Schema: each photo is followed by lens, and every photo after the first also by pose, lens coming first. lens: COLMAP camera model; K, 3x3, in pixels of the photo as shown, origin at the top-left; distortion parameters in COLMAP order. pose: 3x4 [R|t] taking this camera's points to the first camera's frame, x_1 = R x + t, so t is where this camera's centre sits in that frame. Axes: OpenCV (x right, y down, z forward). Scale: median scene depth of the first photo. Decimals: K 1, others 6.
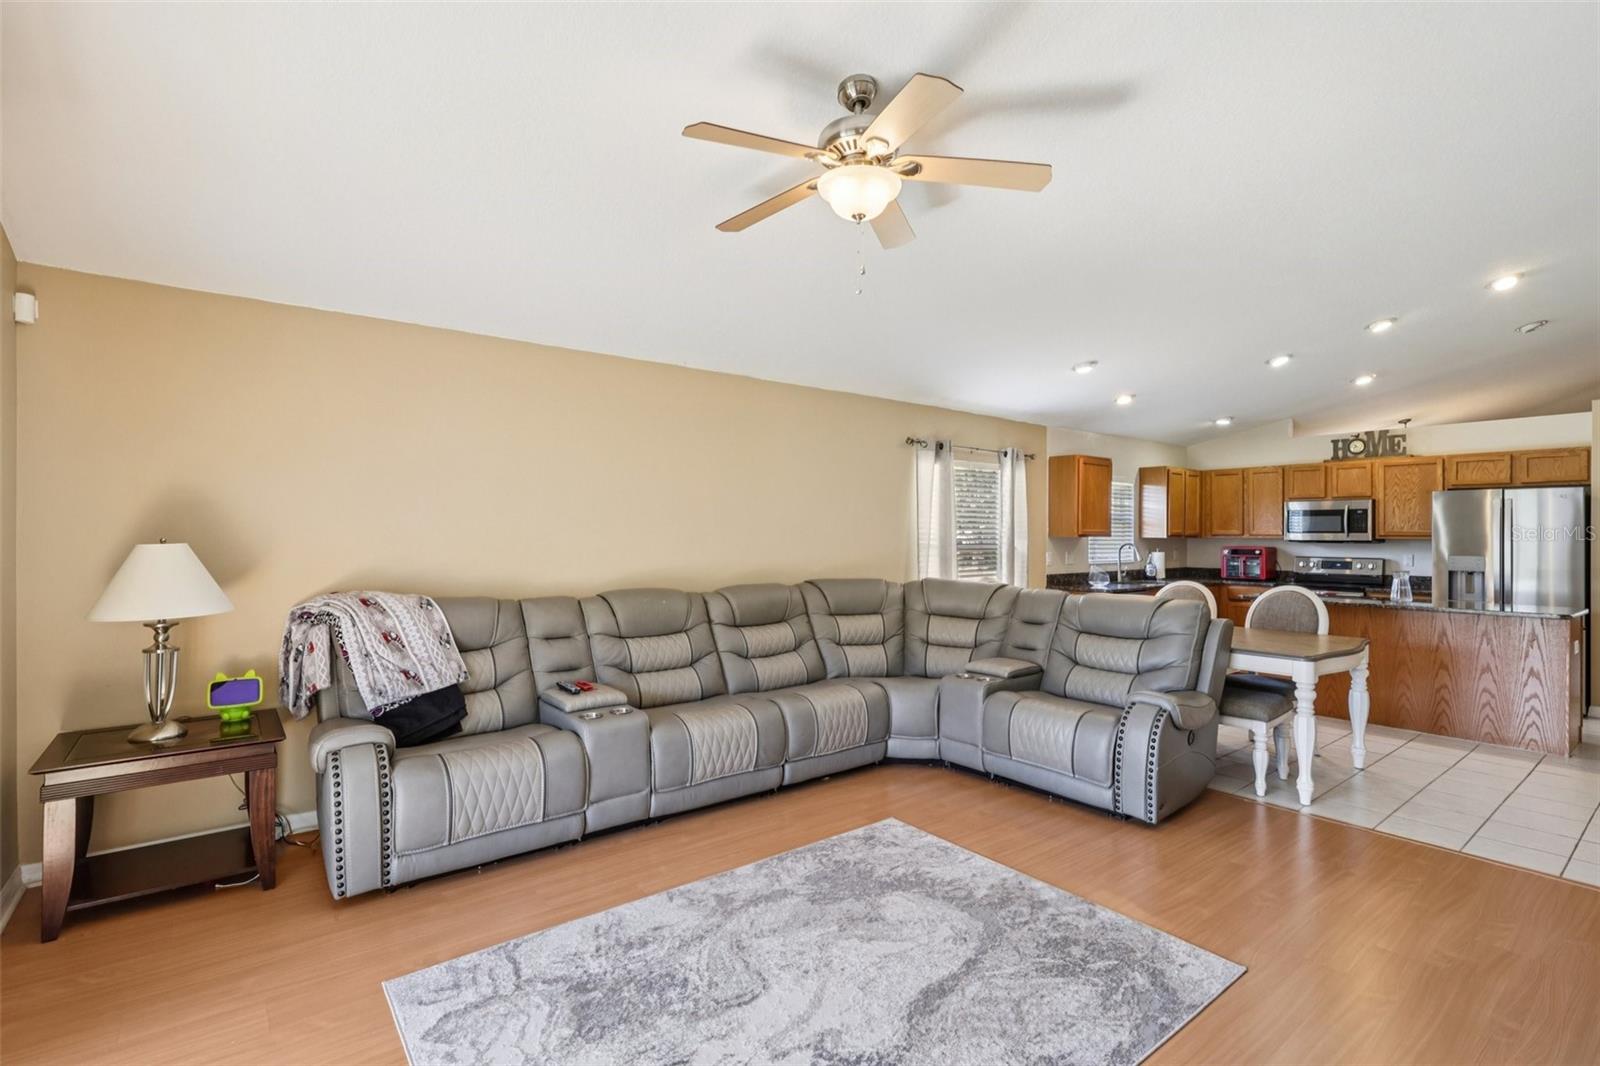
lens RADIAL K [[747.5, 0, 798.2], [0, 747.5, 530.5], [0, 0, 1]] dist [-0.001634, 0.000111]
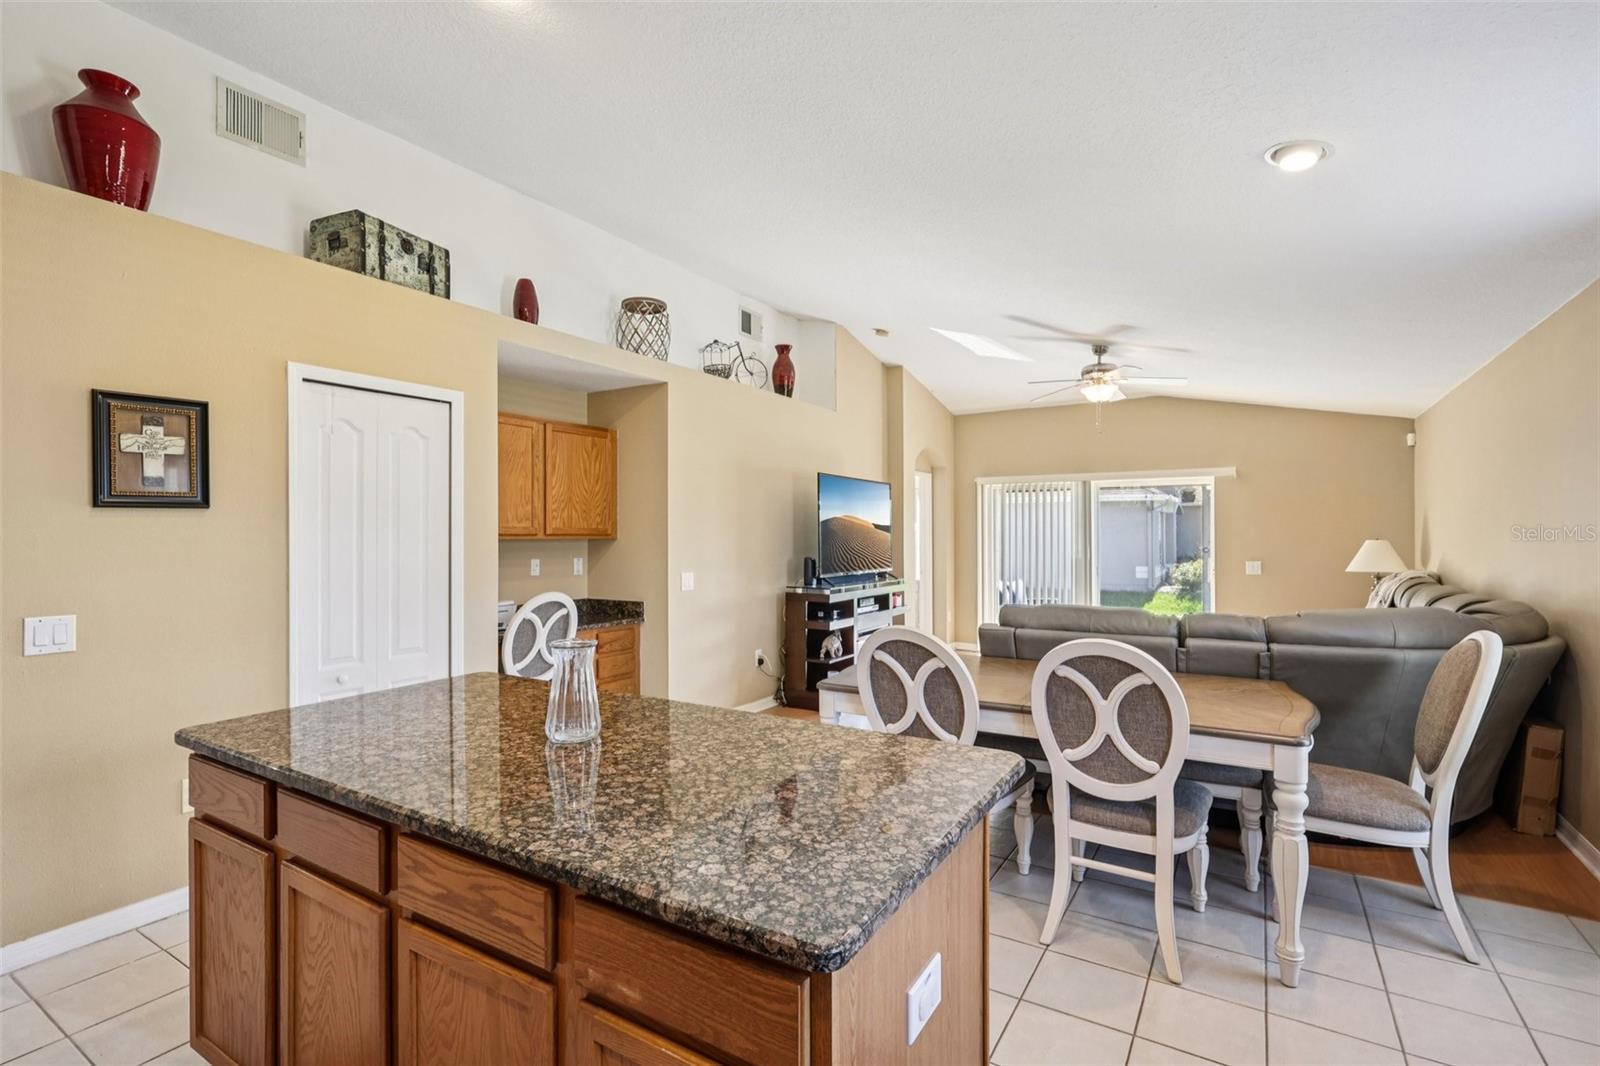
lens RADIAL K [[747.5, 0, 798.2], [0, 747.5, 530.5], [0, 0, 1]] dist [-0.001634, 0.000111]
pose [[-0.940317, -0.006136, -0.340245, 0.647324], [-0.003802, 0.999964, -0.007526, 0.004936], [0.340279, -0.005784, -0.940307, 1.051683]]
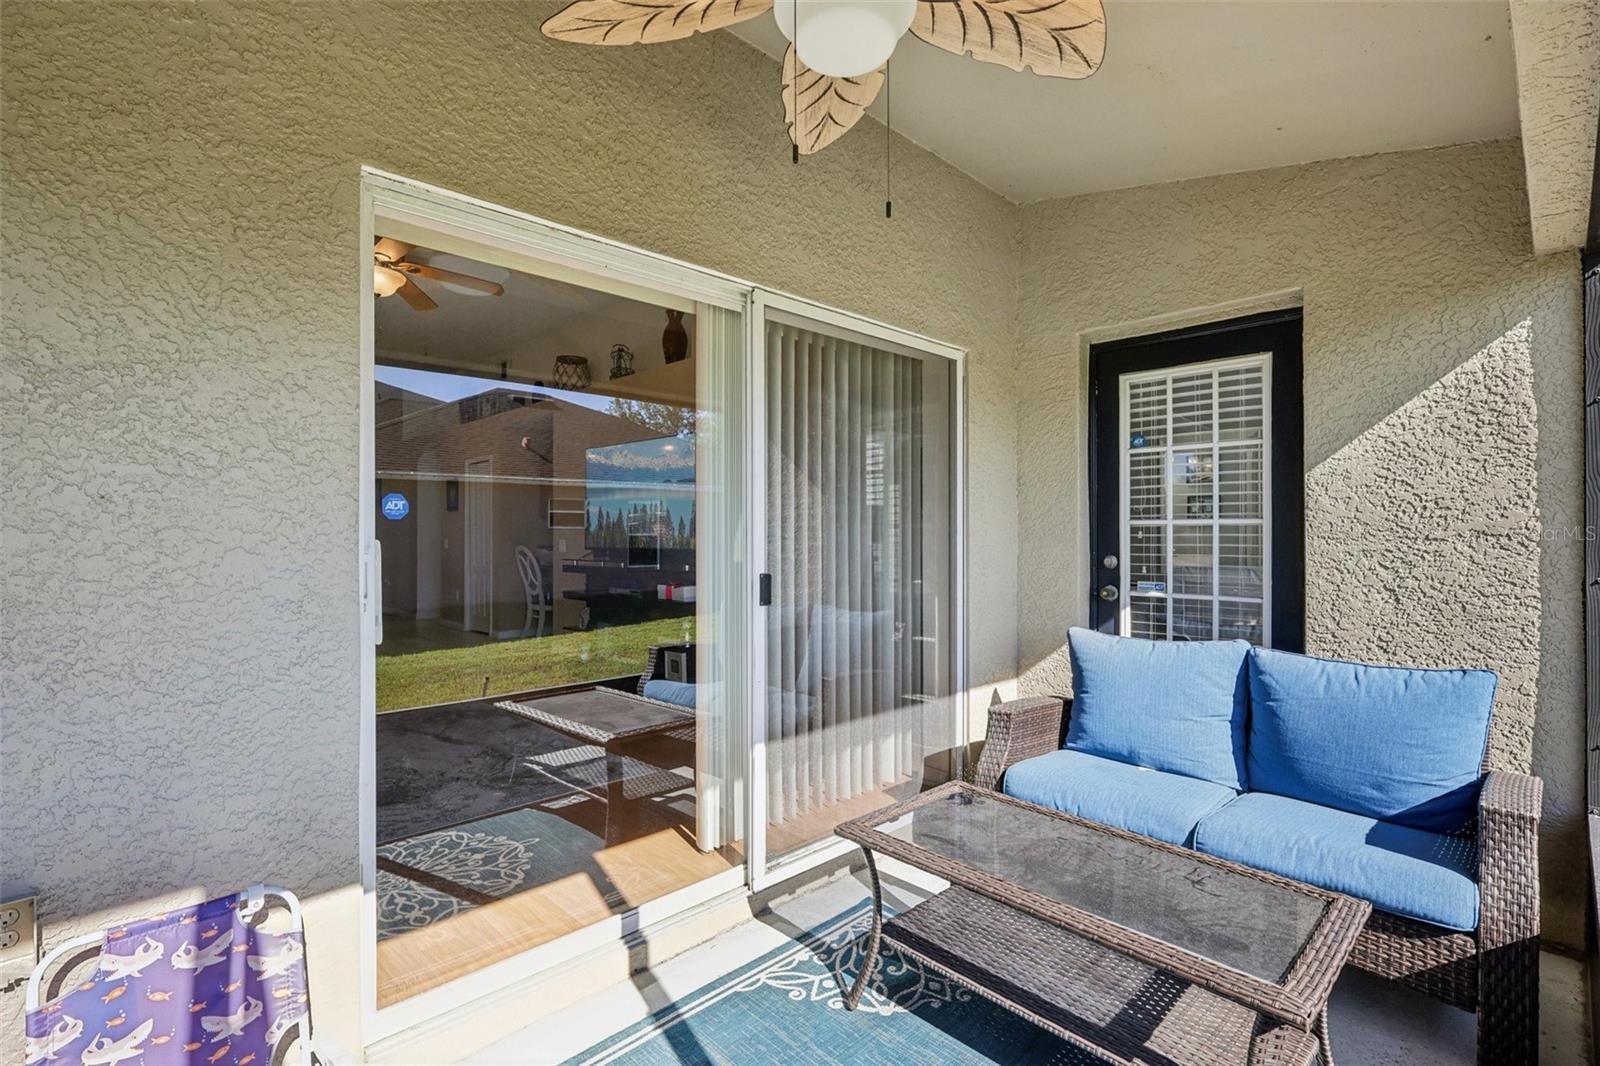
lens RADIAL K [[747.5, 0, 798.2], [0, 747.5, 530.5], [0, 0, 1]] dist [-0.001634, 0.000111]
pose [[-0.103058, 0.000077, 0.994675, -0.571140], [0.000915, 1.000000, 0.000017, 0.028554], [-0.994675, 0.000912, -0.103058, 0.101885]]
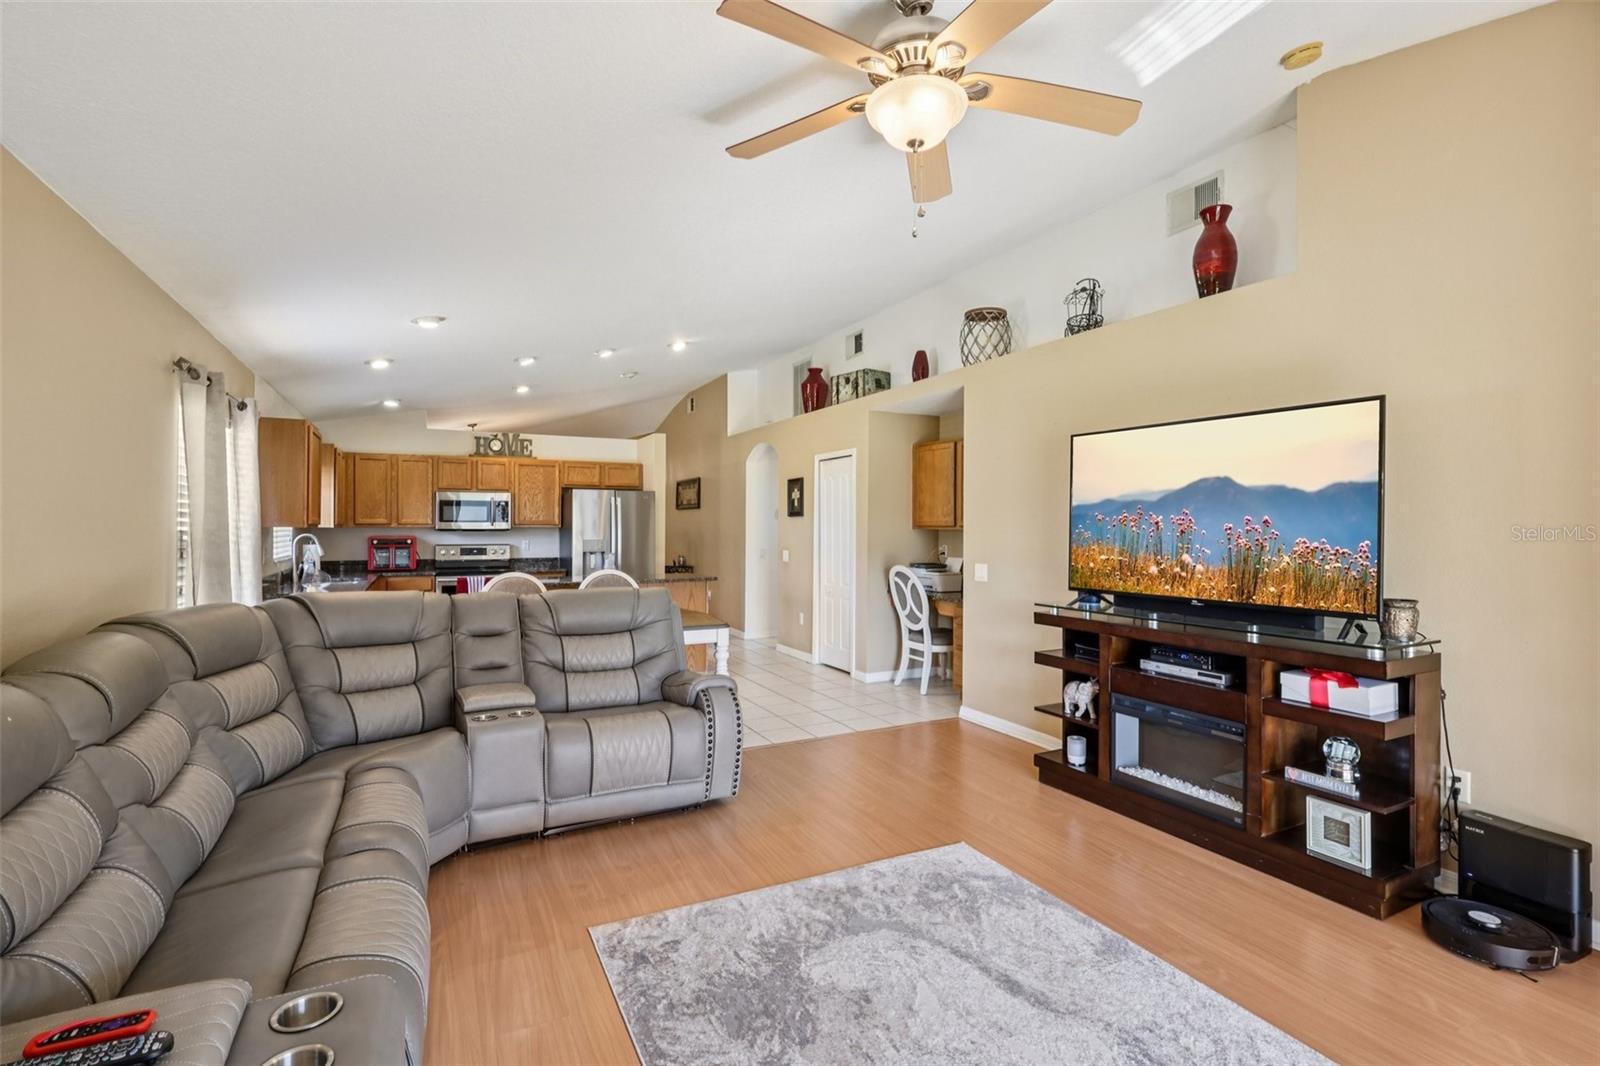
lens RADIAL K [[747.5, 0, 798.2], [0, 747.5, 530.5], [0, 0, 1]] dist [-0.001634, 0.000111]
pose [[0.205292, -0.009936, 0.978650, -0.270738], [-0.005590, 0.999920, 0.011325, 0.000238], [-0.978685, -0.007796, 0.205220, 0.346528]]
